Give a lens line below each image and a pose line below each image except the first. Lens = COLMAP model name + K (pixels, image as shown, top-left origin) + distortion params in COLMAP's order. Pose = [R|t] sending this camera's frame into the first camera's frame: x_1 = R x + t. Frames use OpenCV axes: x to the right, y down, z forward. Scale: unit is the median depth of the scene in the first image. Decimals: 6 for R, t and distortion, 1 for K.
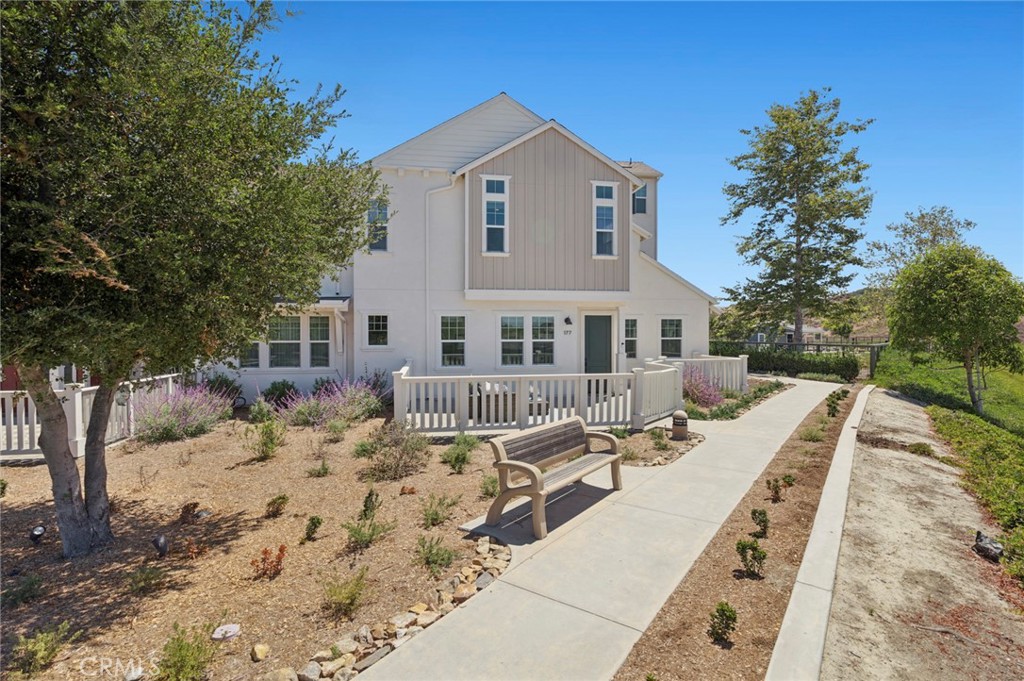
lens RADIAL K [[432.4, 0, 512.0], [0, 432.4, 340.5], [0, 0, 1]] dist [-0.000162, -0.000010]
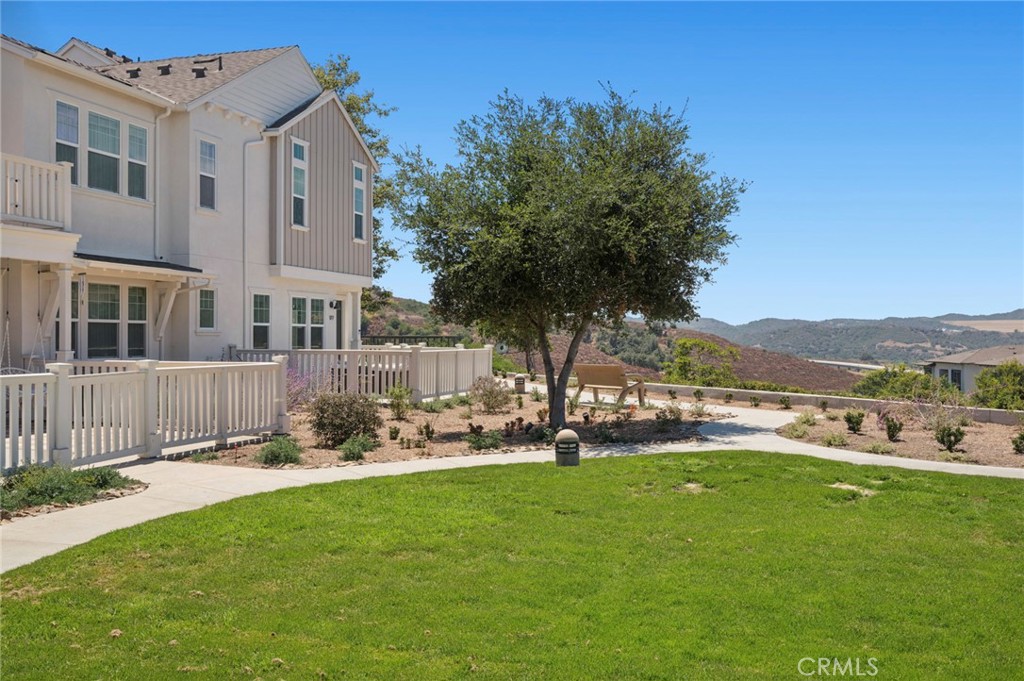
lens RADIAL K [[905.9, 0, 512.0], [0, 905.9, 340.5], [0, 0, 1]] dist [-0.001275, 0.000017]
pose [[0.459390, 0.000851, 0.888234, -1.485081], [-0.014106, 0.999880, 0.006338, 0.015381], [-0.888123, -0.015441, 0.459347, -0.252967]]
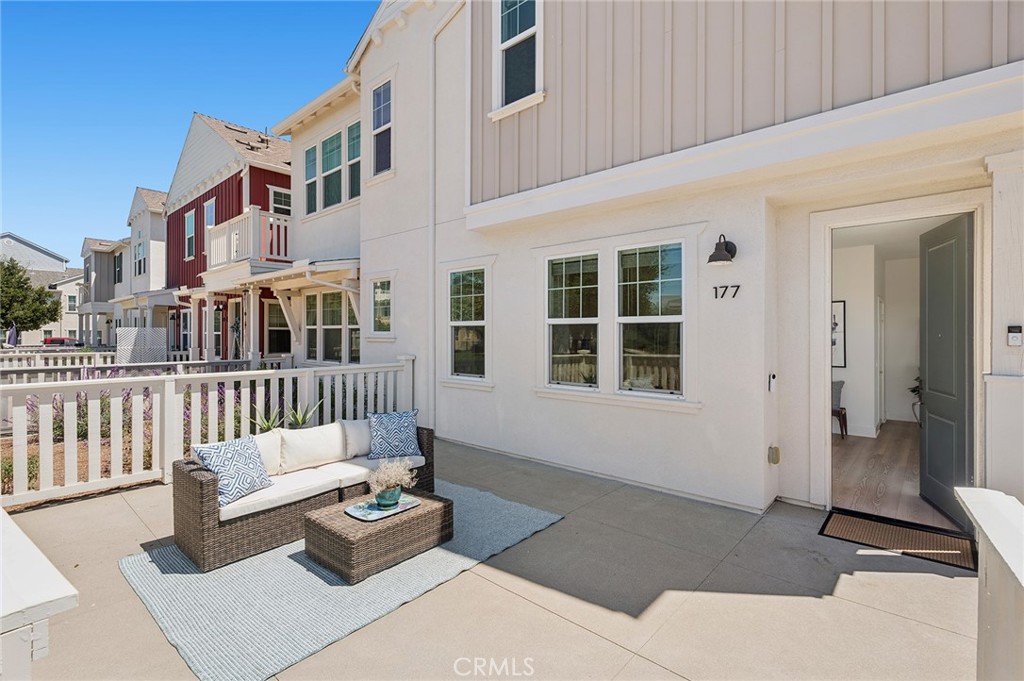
lens RADIAL K [[472.6, 0, 512.0], [0, 472.6, 340.5], [0, 0, 1]] dist [-0.001514, -0.000060]
pose [[0.638884, 0.014263, -0.769171, 0.298092], [0.017361, 0.999306, 0.032951, 0.003576], [0.769107, -0.034406, 0.638193, 0.698741]]
